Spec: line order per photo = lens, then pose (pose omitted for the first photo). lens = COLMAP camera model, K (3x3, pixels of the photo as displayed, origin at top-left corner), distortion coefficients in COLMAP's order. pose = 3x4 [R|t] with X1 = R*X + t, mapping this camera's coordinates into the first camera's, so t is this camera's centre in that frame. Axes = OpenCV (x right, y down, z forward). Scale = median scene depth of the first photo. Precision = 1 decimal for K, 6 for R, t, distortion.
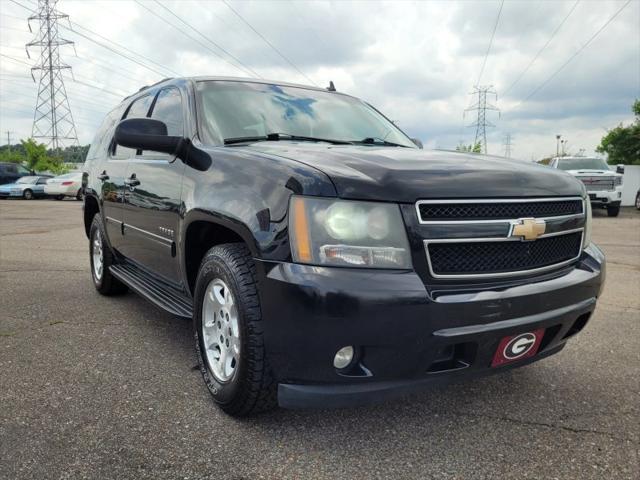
lens RADIAL K [[522.4, 0, 326.7], [0, 522.4, 234.2], [0, 0, 1]] dist [0.017183, -0.001000]
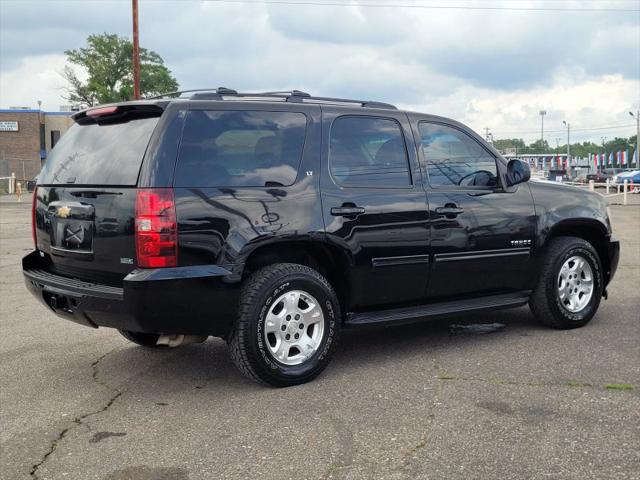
lens RADIAL K [[890.8, 0, 322.2], [0, 890.8, 218.4], [0, 0, 1]] dist [0.018596, -0.003207]
pose [[-0.088533, -0.061756, 0.994157, -3.164536], [0.115183, 0.990746, 0.071801, -0.363328], [-0.989391, 0.120866, -0.080600, 2.079614]]
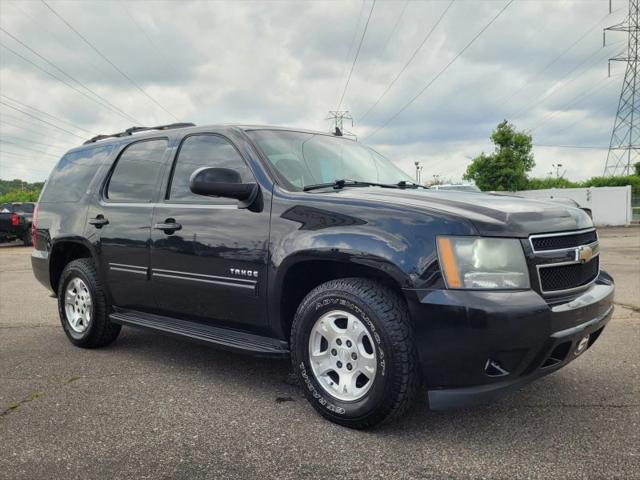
lens RADIAL K [[577.1, 0, 324.2], [0, 577.1, 237.4], [0, 0, 1]] dist [0.031386, -0.020076]
pose [[0.963271, -0.039940, 0.265543, -0.560440], [0.054732, 0.997321, -0.048539, -0.013978], [-0.262893, 0.061290, 0.962876, -0.209944]]
